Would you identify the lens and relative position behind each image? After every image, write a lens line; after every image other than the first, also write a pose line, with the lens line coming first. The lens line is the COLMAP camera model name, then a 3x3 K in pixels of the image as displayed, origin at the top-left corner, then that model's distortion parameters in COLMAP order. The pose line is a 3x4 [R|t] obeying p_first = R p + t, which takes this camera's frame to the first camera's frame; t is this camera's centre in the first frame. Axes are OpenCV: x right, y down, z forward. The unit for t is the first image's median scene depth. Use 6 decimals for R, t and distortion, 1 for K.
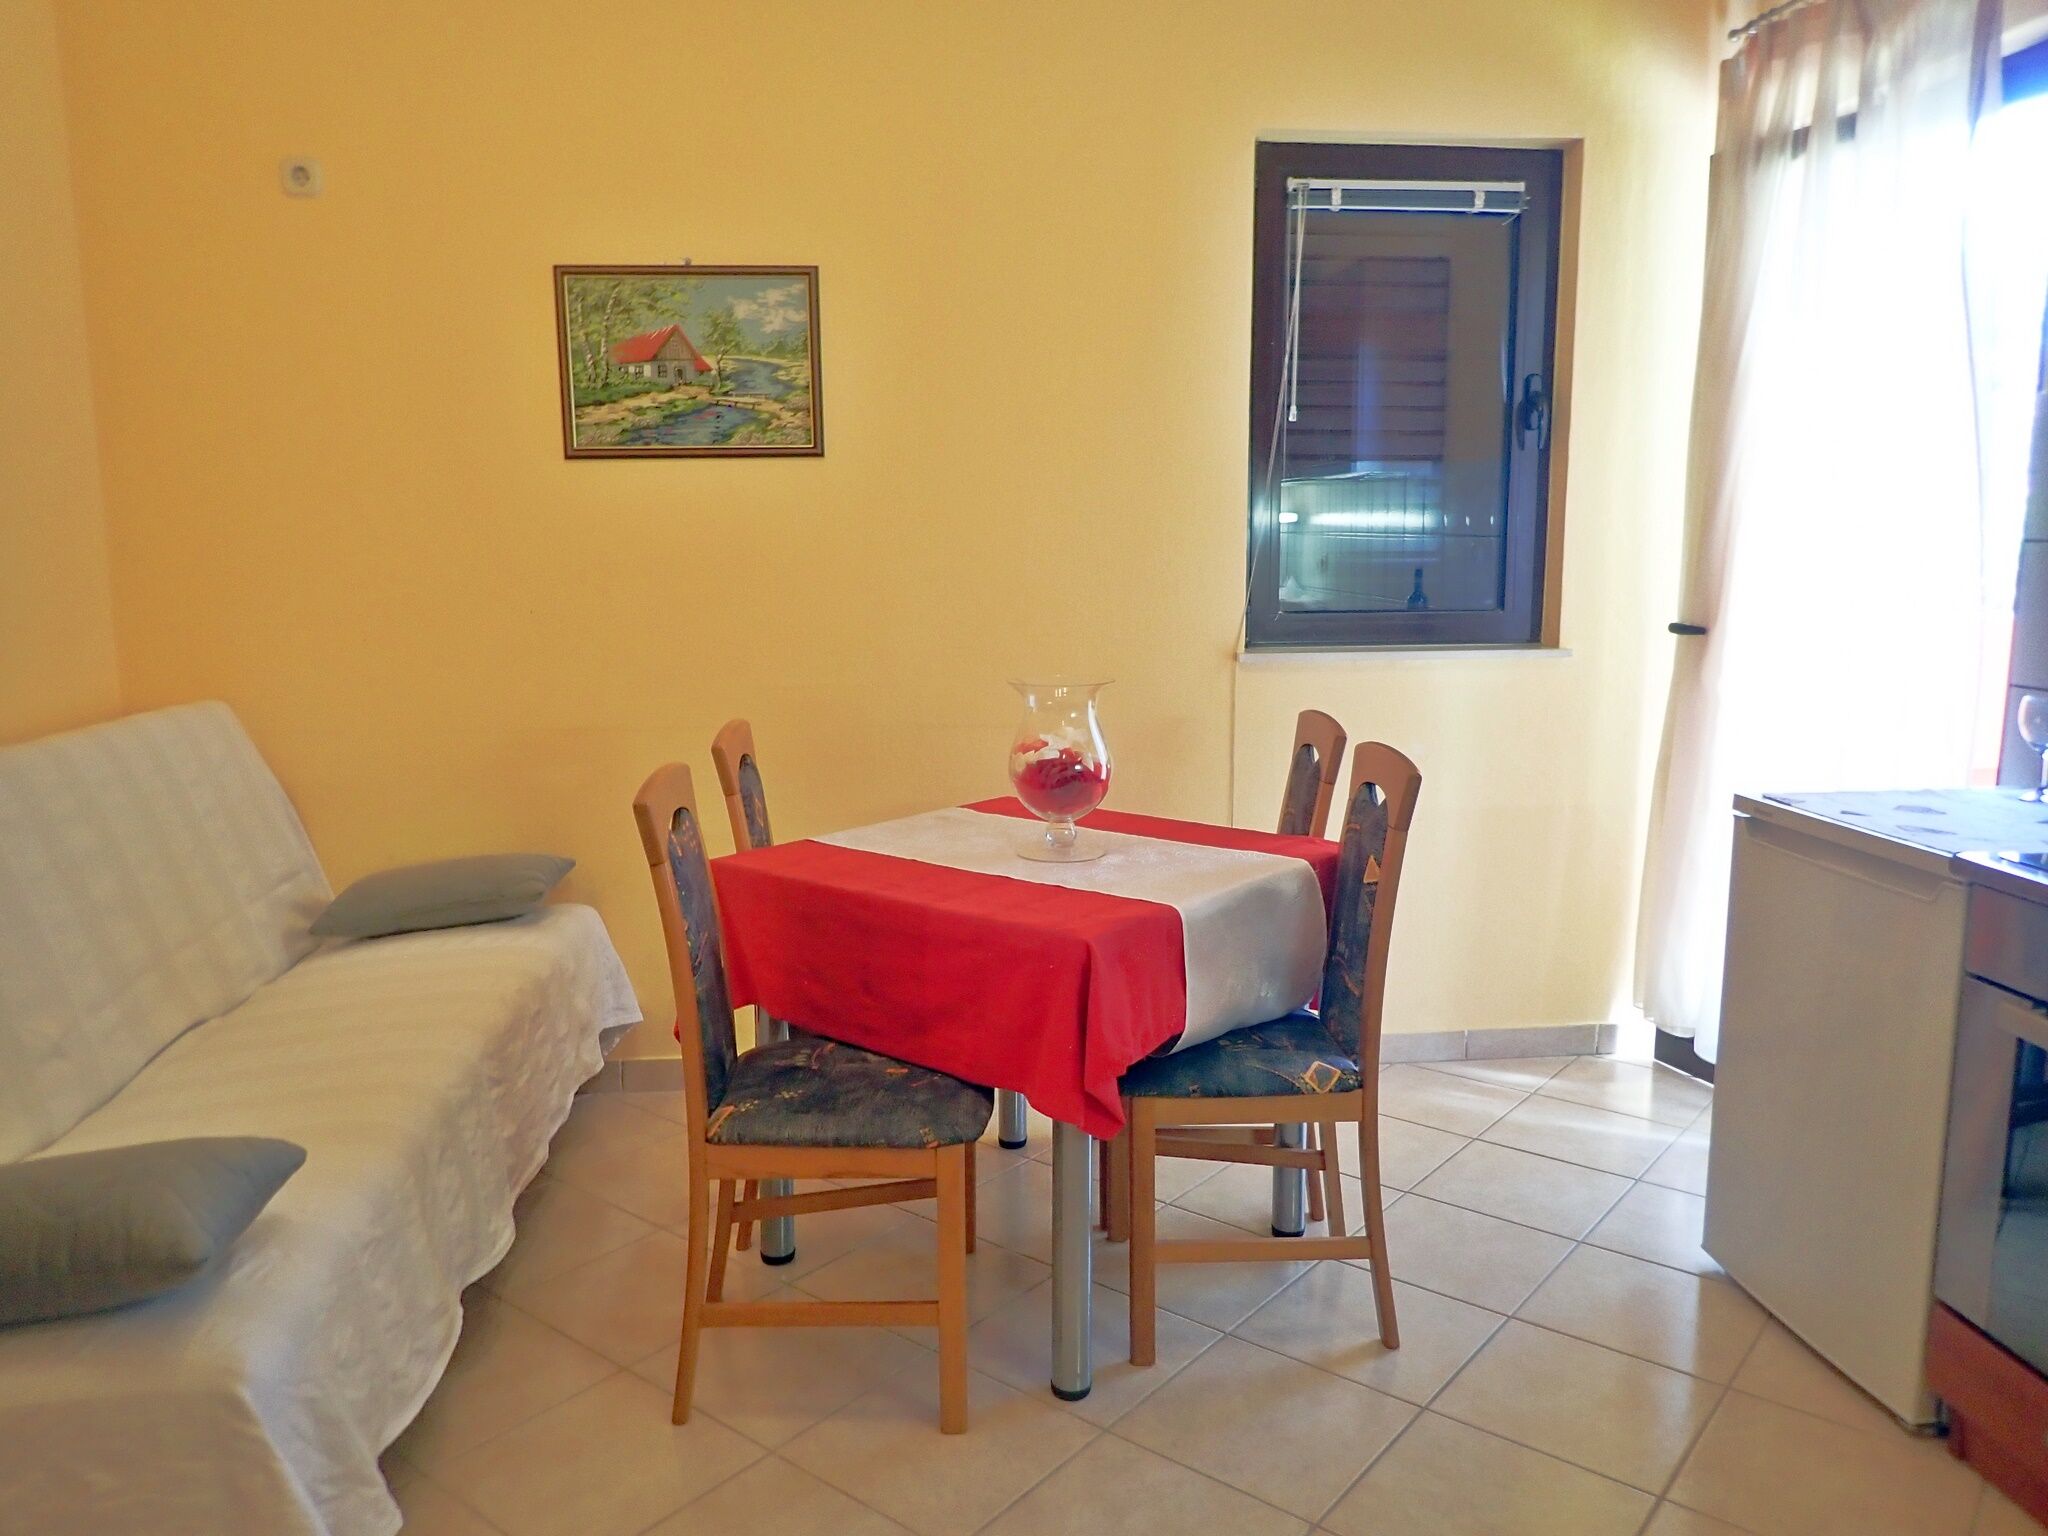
lens RADIAL K [[1560.5, 0, 1036.1], [0, 1560.5, 773.3], [0, 0, 1]] dist [0.000688, -0.038248]
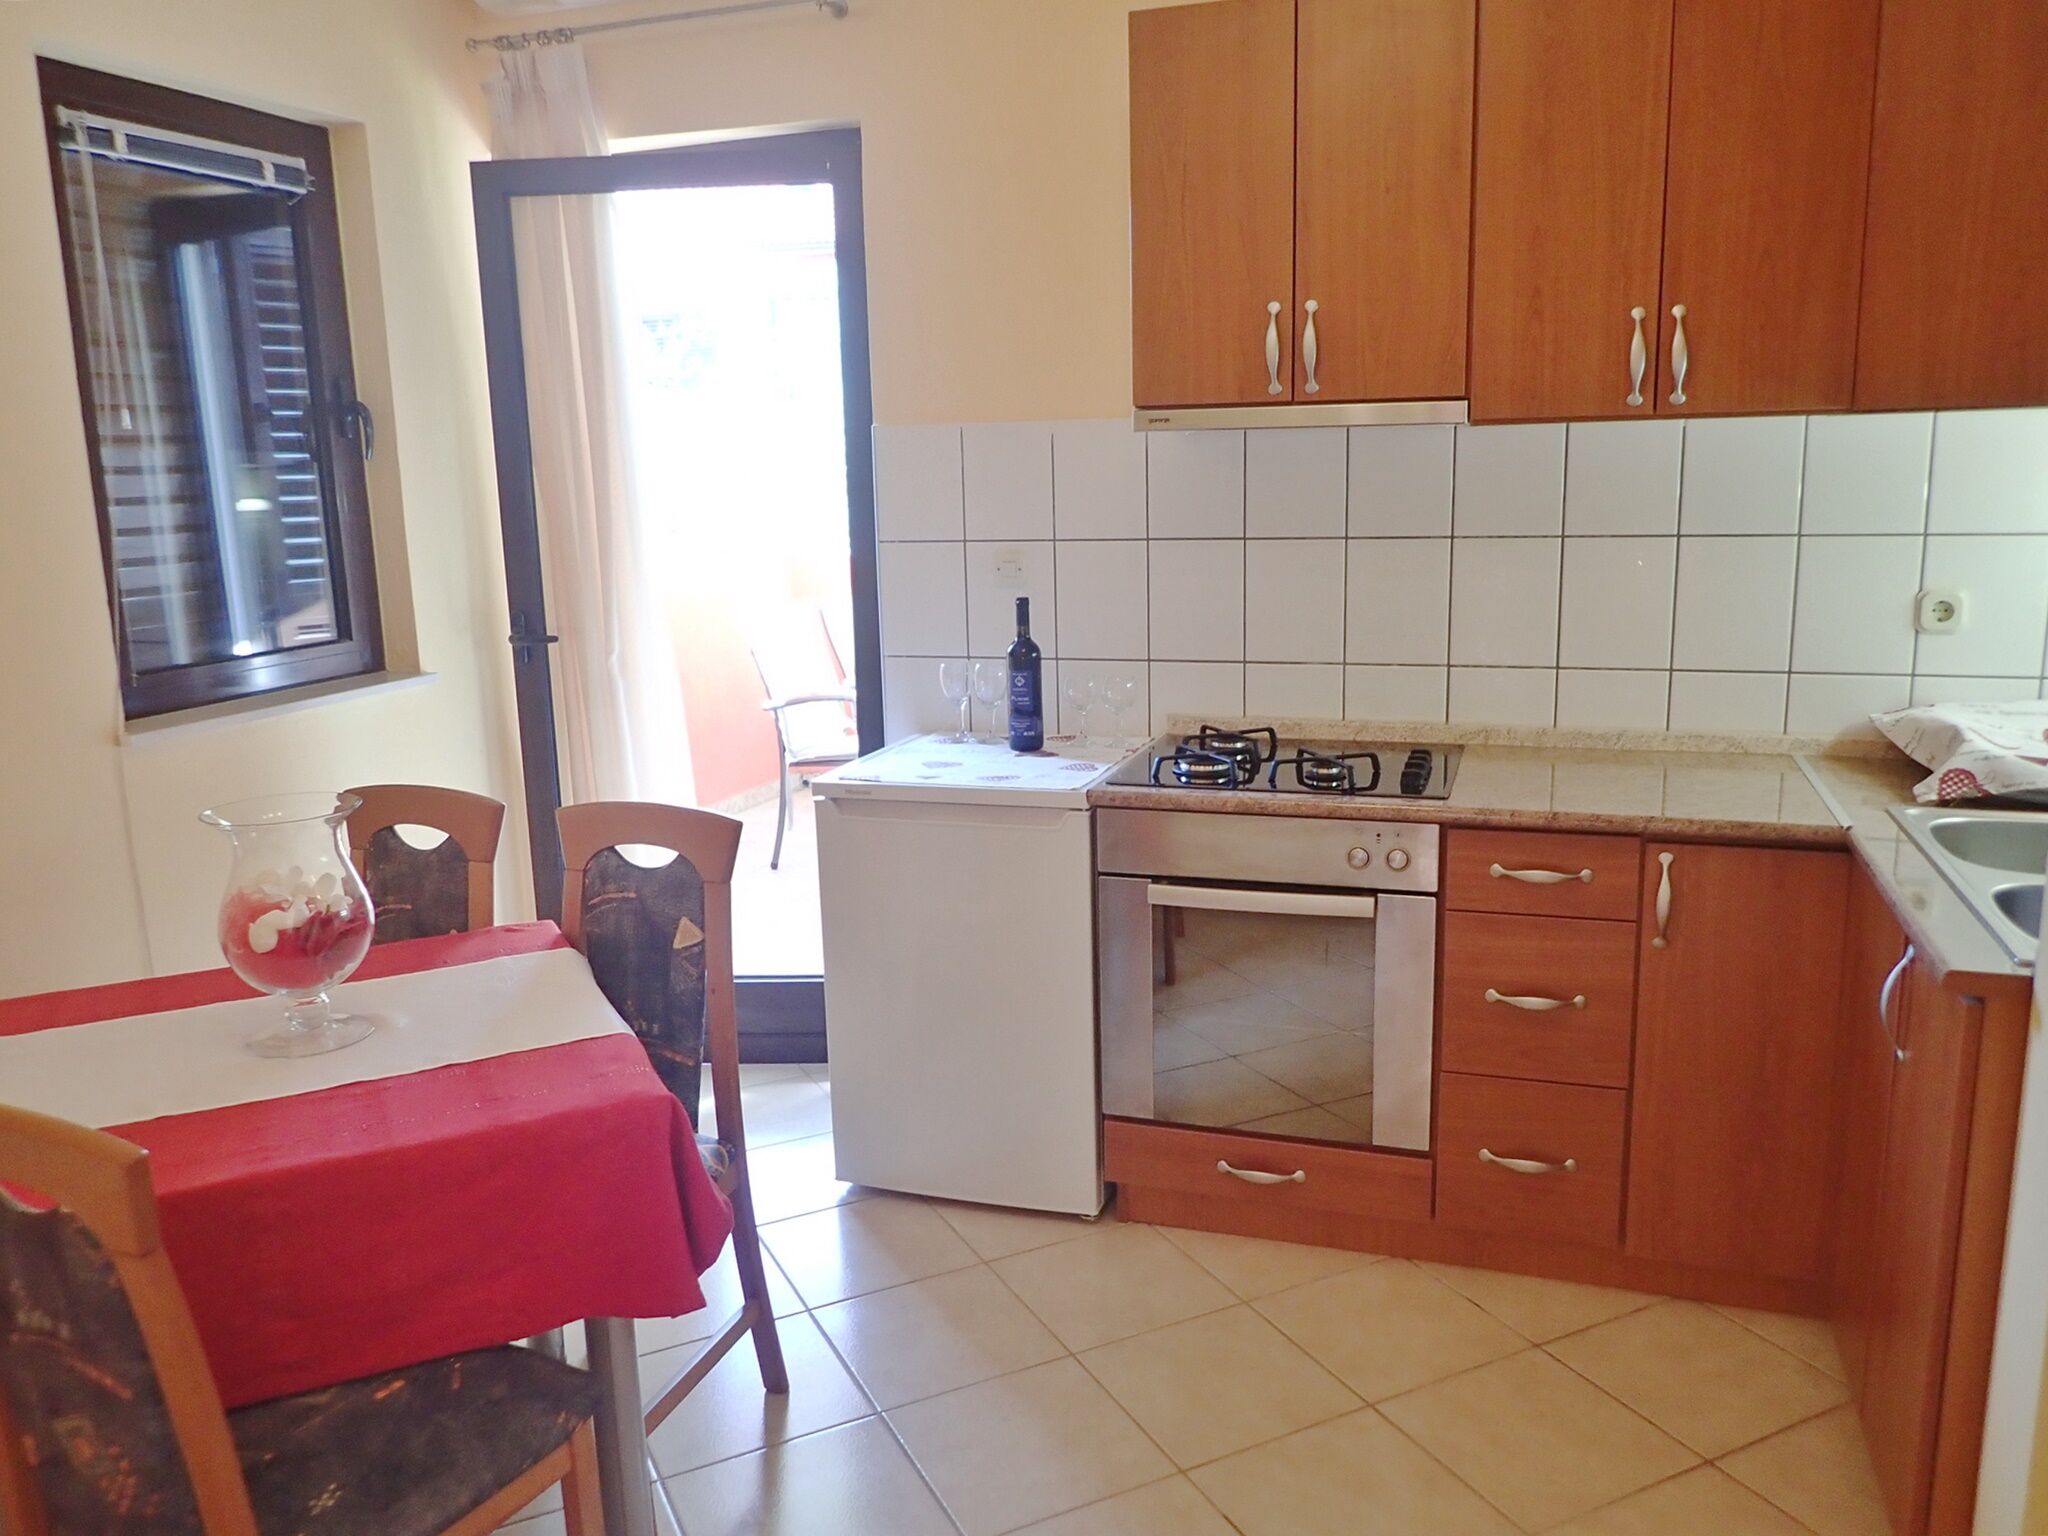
lens RADIAL K [[1560.5, 0, 1036.1], [0, 1560.5, 773.3], [0, 0, 1]] dist [0.000688, -0.038248]
pose [[0.399360, -0.183893, 0.898162, -0.379354], [0.160860, 0.978534, 0.128823, -0.085471], [-0.902572, 0.093031, 0.420368, 0.288414]]
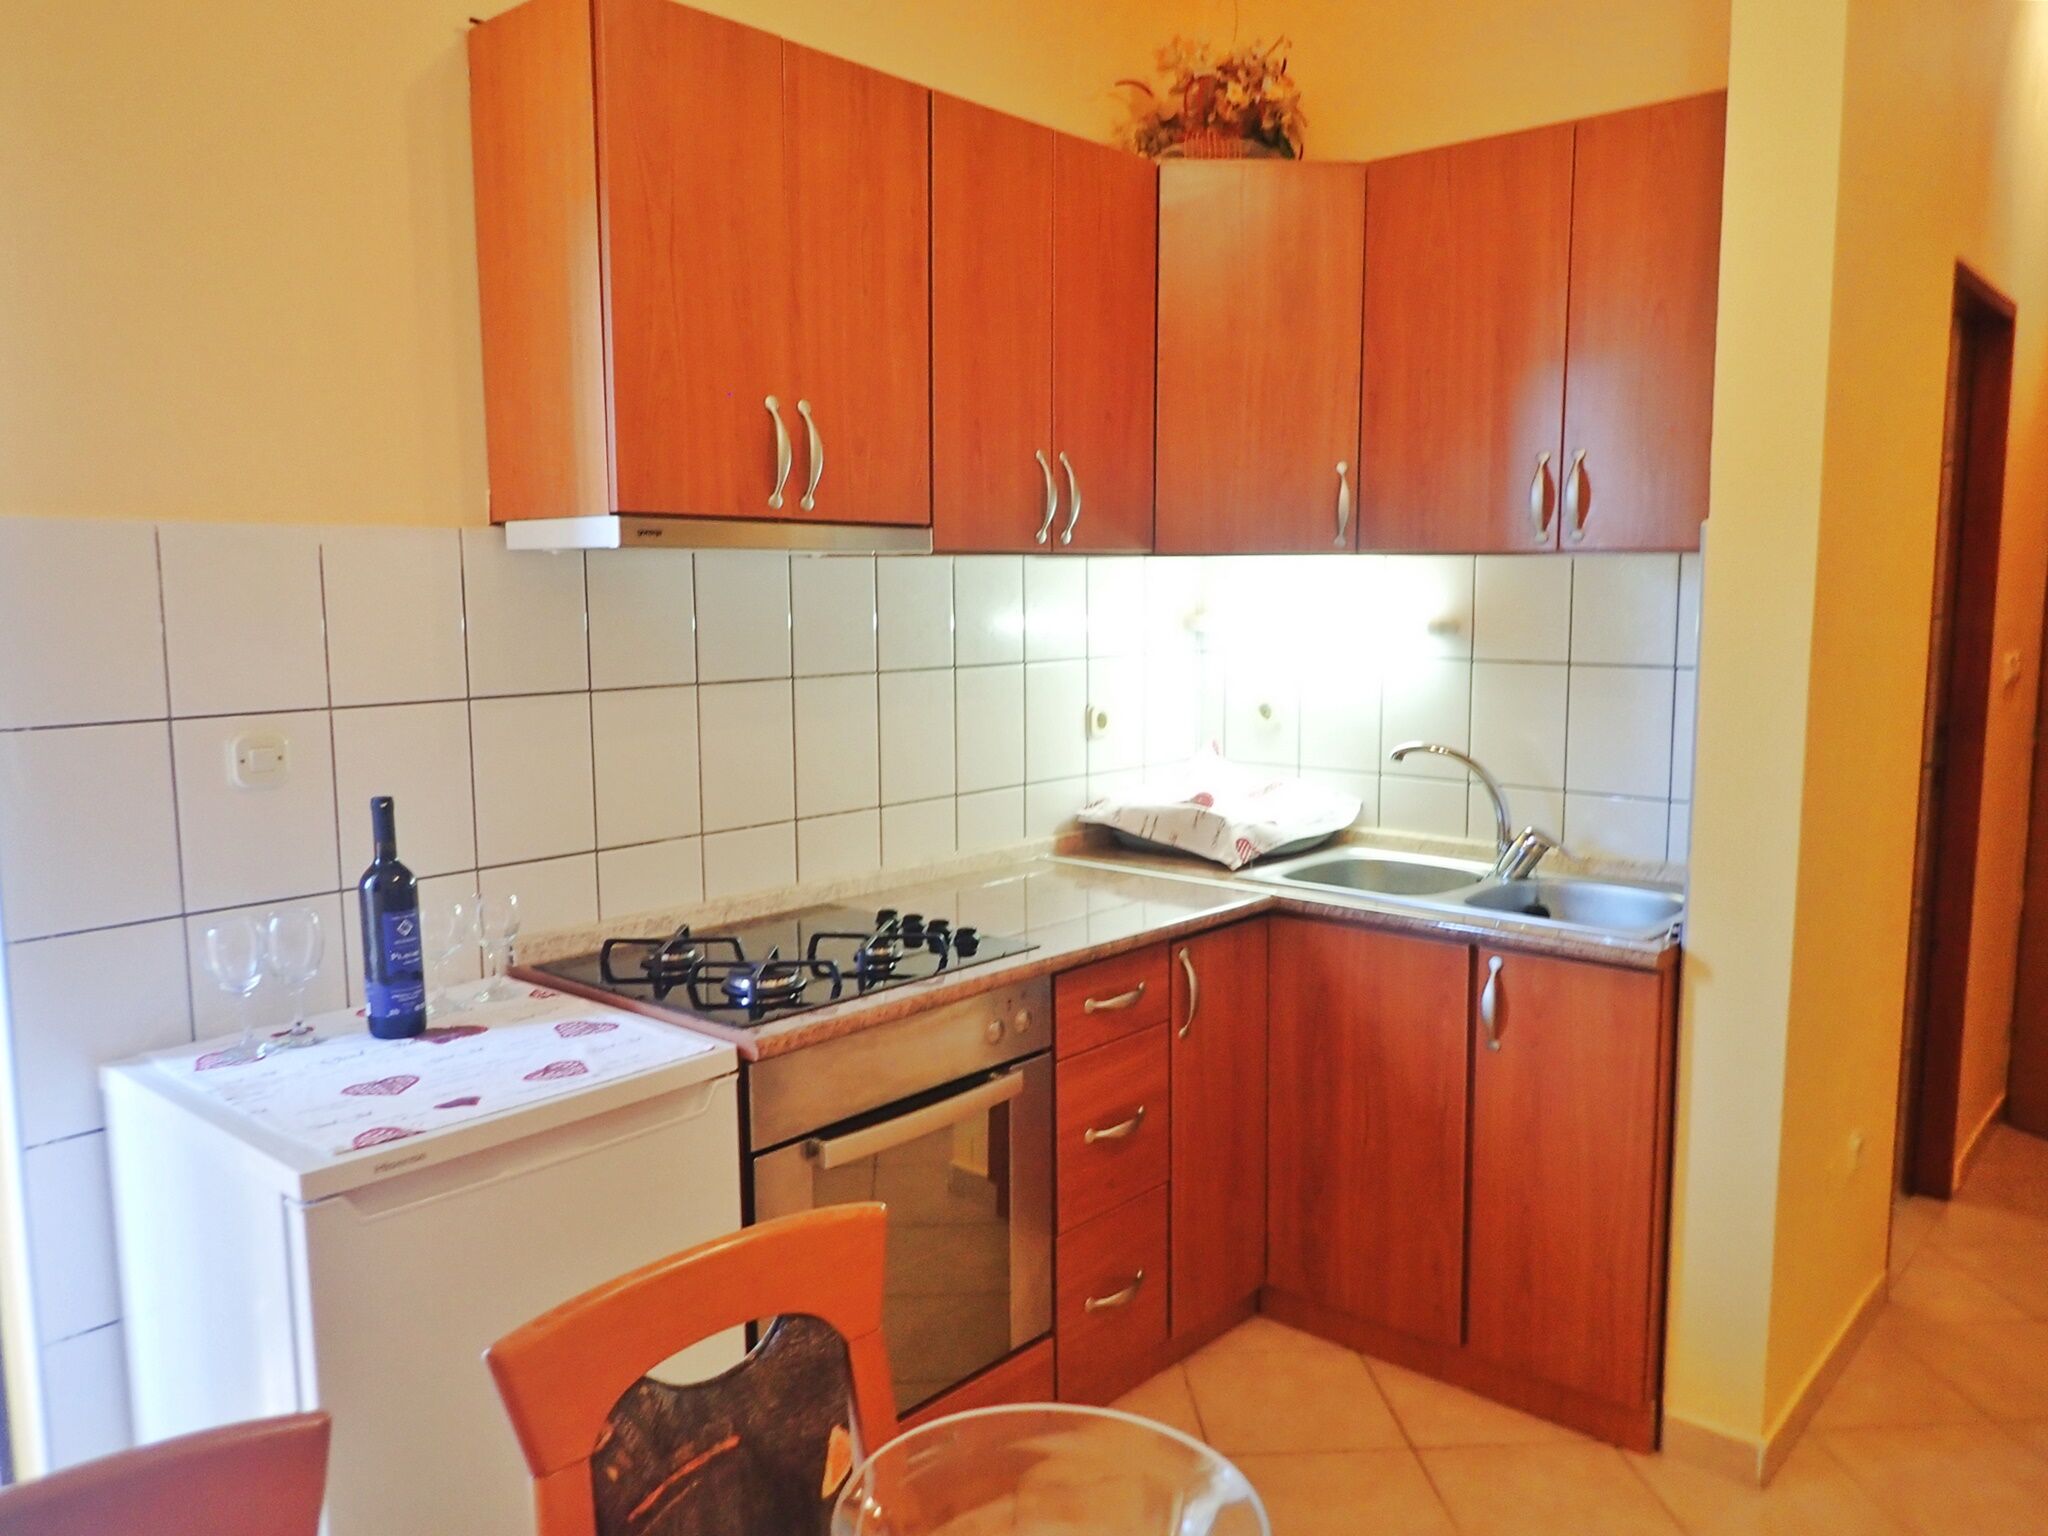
lens RADIAL K [[1534.3, 0, 1024.0], [0, 1534.3, 768.0], [0, 0, 1]] dist [0.000833, -0.001565]
pose [[-0.698386, -0.077231, 0.711542, -0.112086], [0.116345, 0.968688, 0.219336, -0.176698], [-0.706201, 0.235965, -0.667533, 0.877290]]
